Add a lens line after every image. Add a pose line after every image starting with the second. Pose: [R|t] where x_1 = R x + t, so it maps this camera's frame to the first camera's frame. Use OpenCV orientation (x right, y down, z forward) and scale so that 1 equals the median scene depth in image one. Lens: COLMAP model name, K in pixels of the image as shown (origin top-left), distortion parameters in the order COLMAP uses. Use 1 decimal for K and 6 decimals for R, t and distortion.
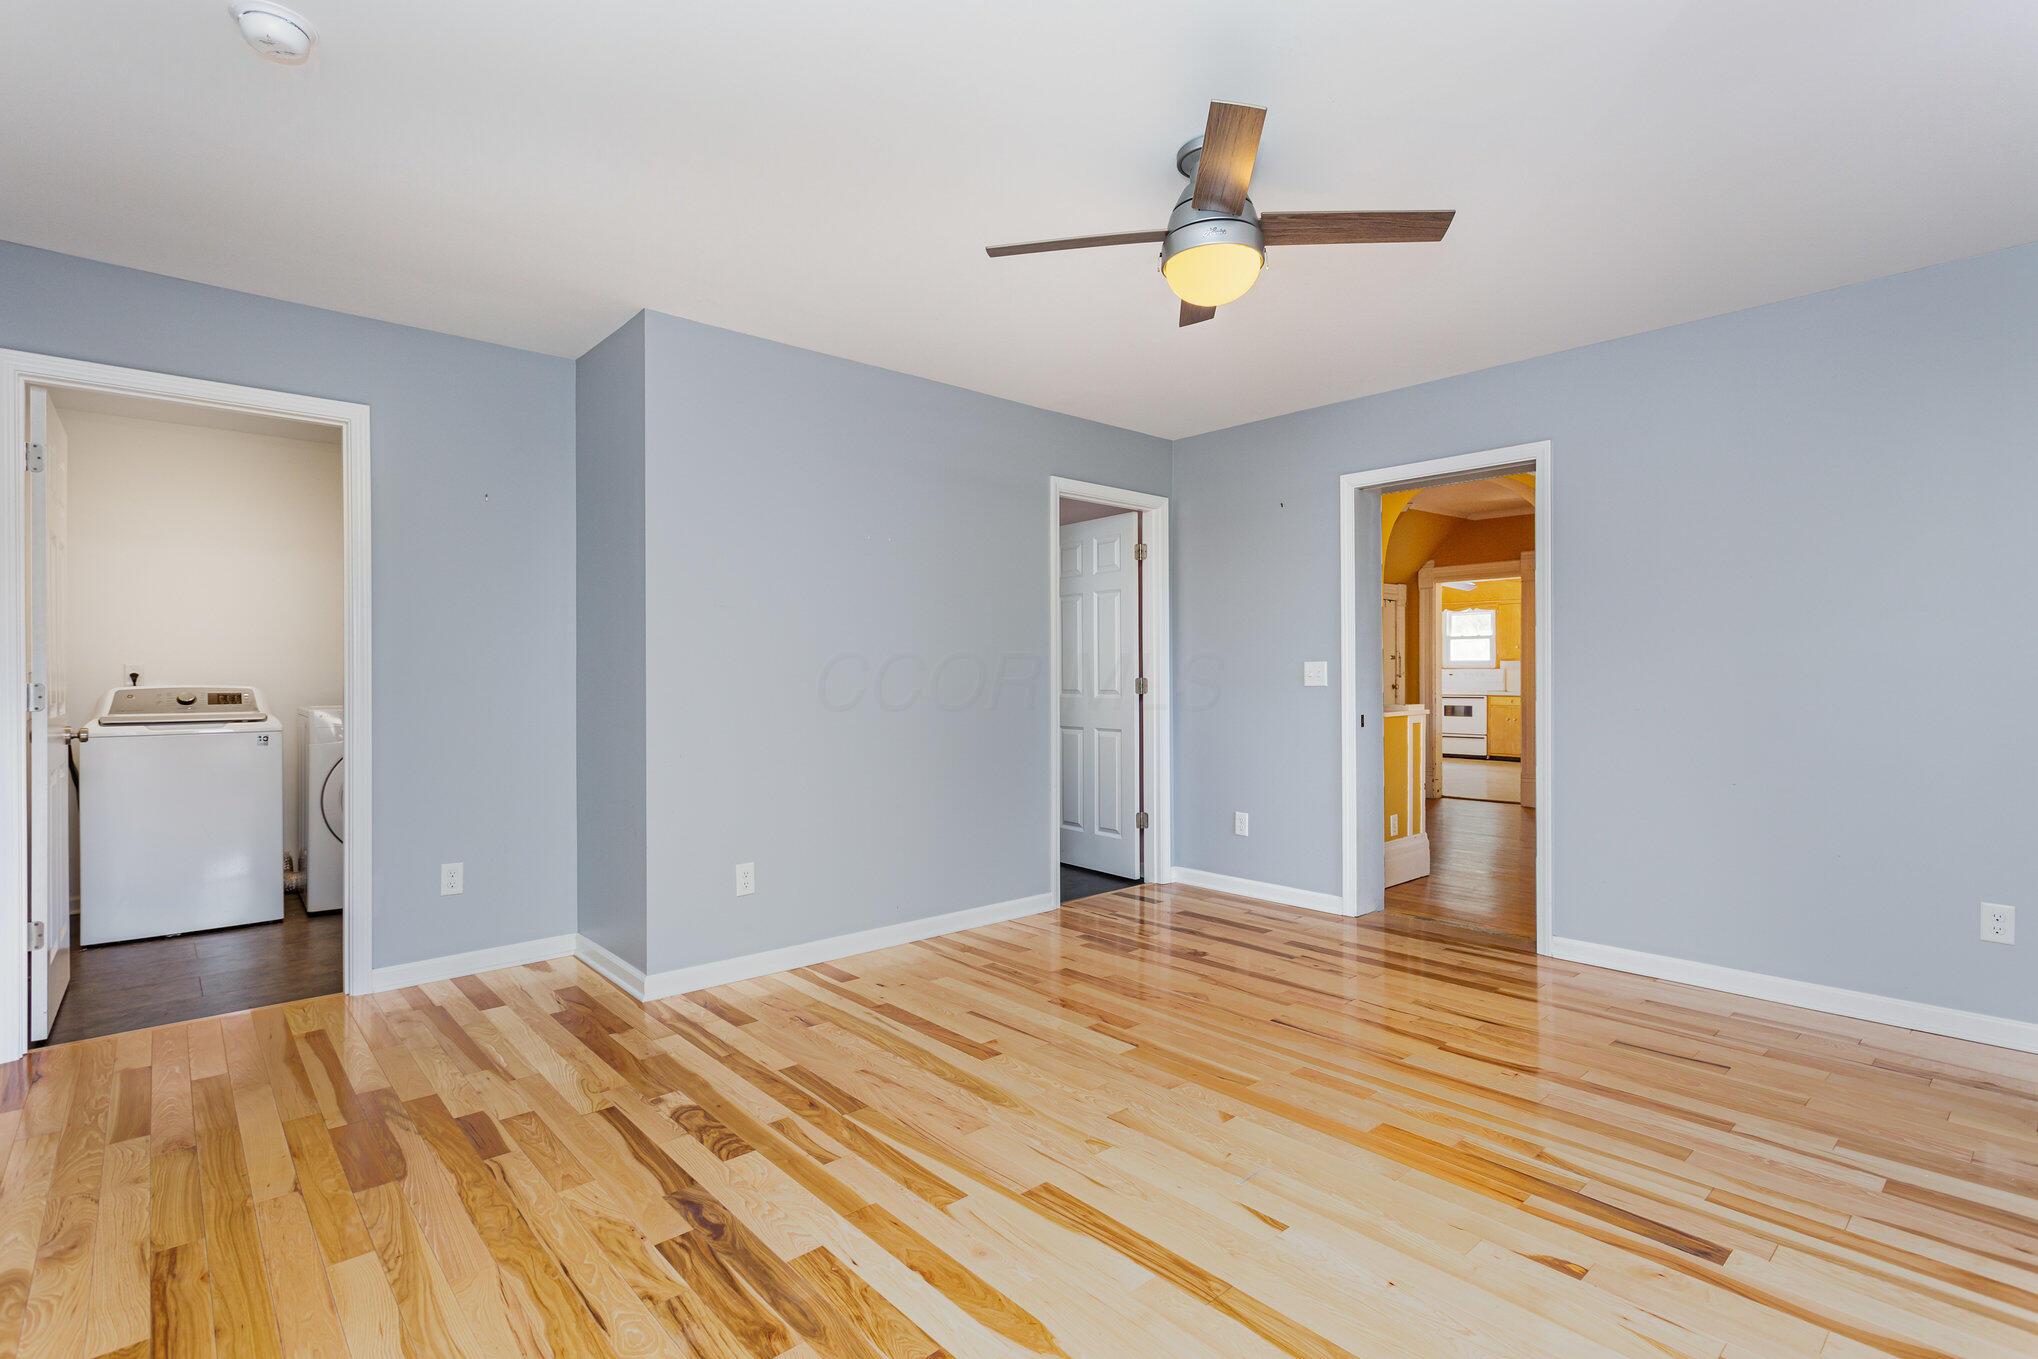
lens RADIAL K [[971.3, 0, 1026.2], [0, 971.3, 680.7], [0, 0, 1]] dist [0.004179, 0.000273]
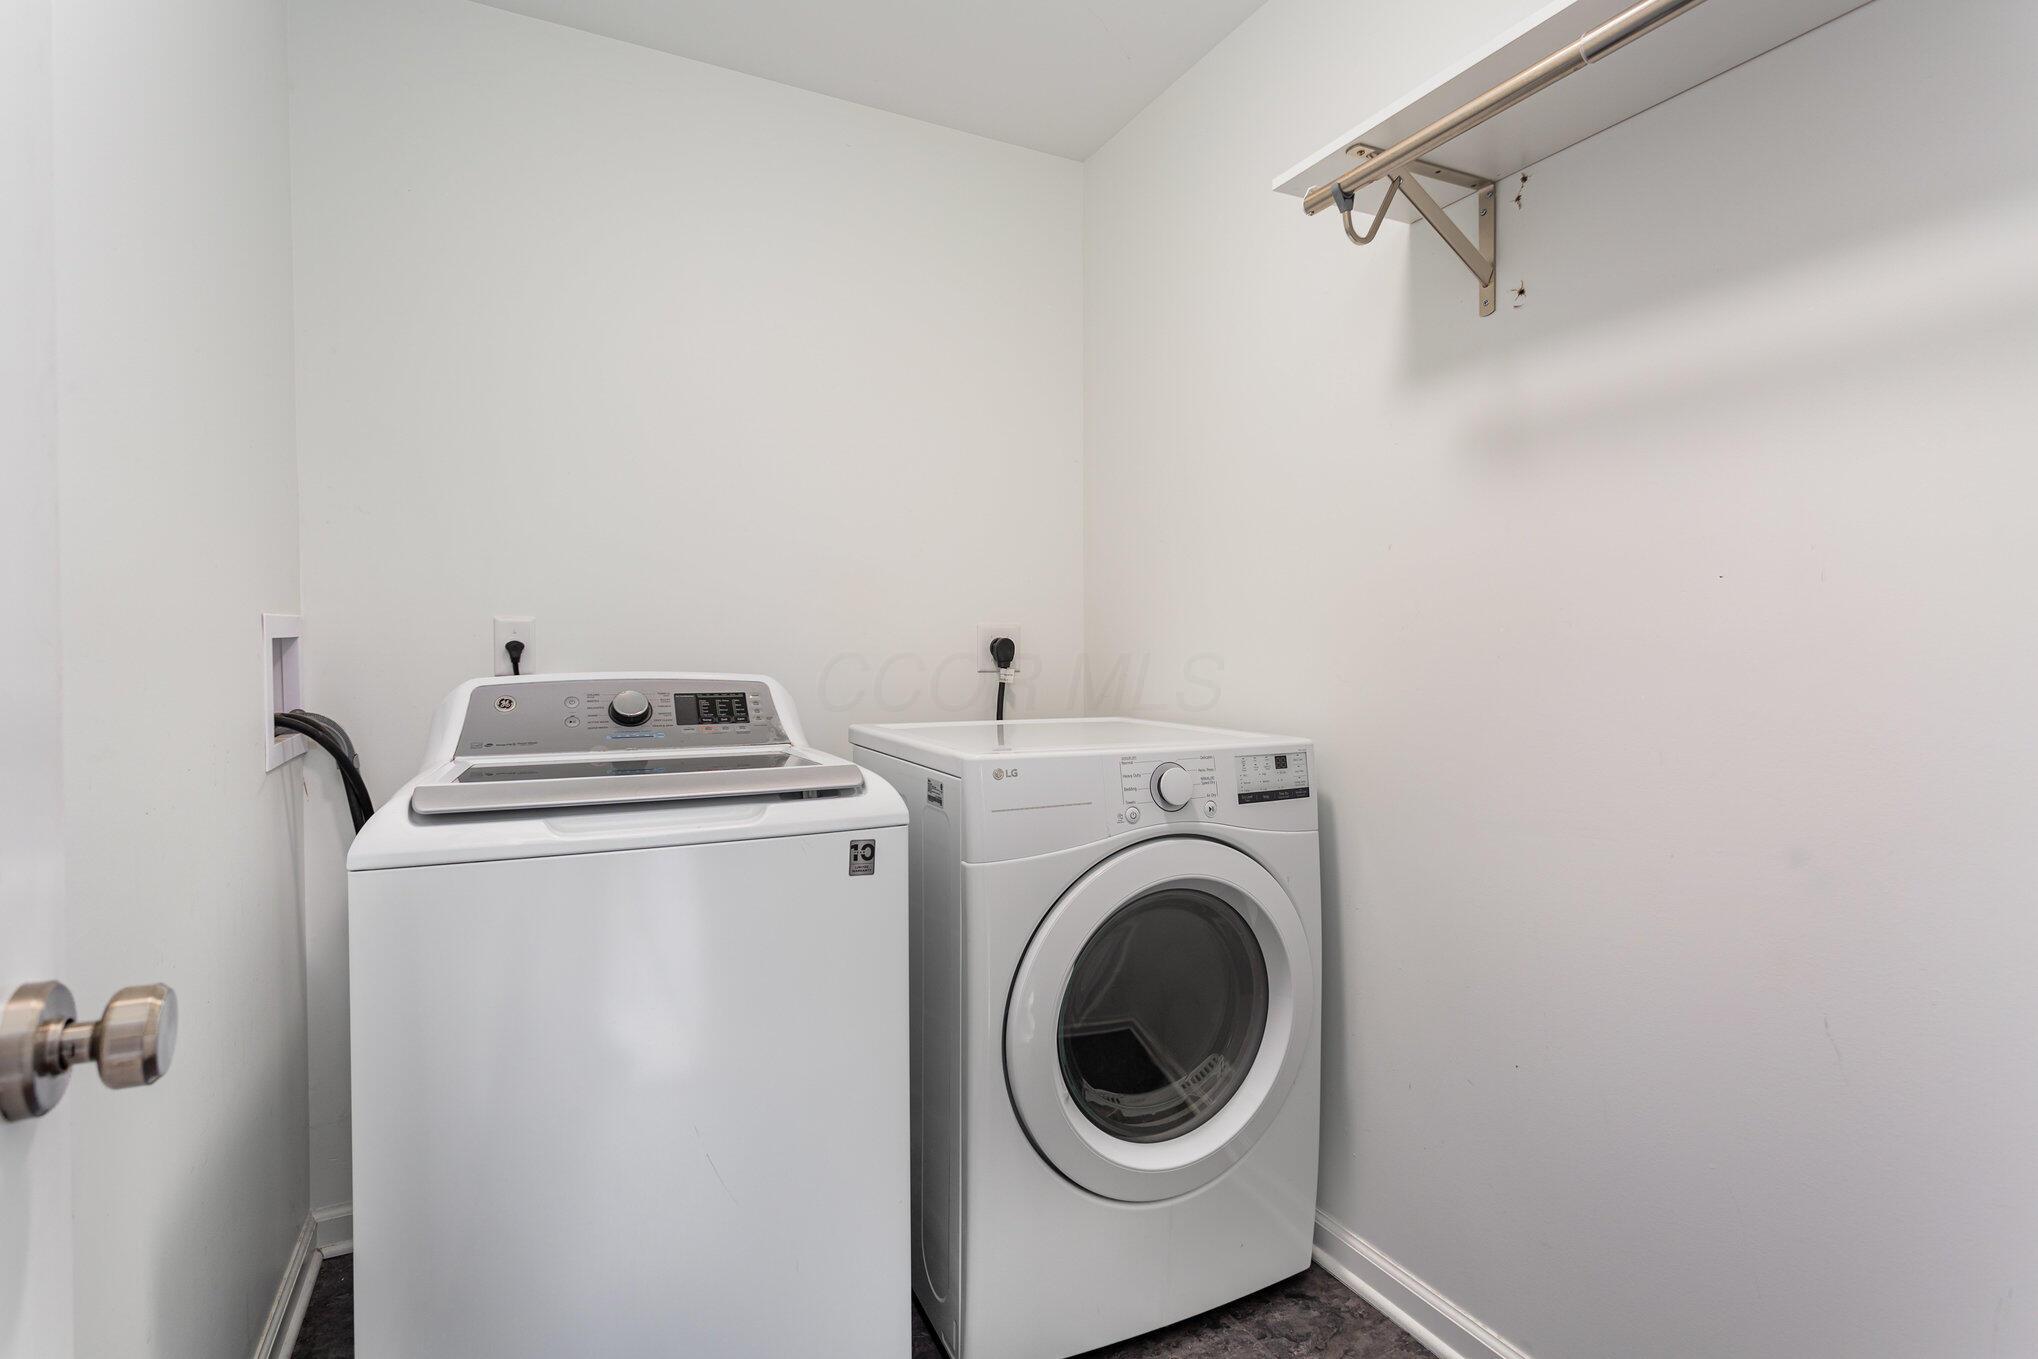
lens RADIAL K [[971.3, 0, 1012.5], [0, 971.3, 678.5], [0, 0, 1]] dist [0.004179, 0.000273]
pose [[0.955091, -0.000861, -0.296311, -0.611534], [0.004750, 0.999912, 0.012406, 0.002889], [0.296274, -0.013256, 0.955011, 0.688125]]
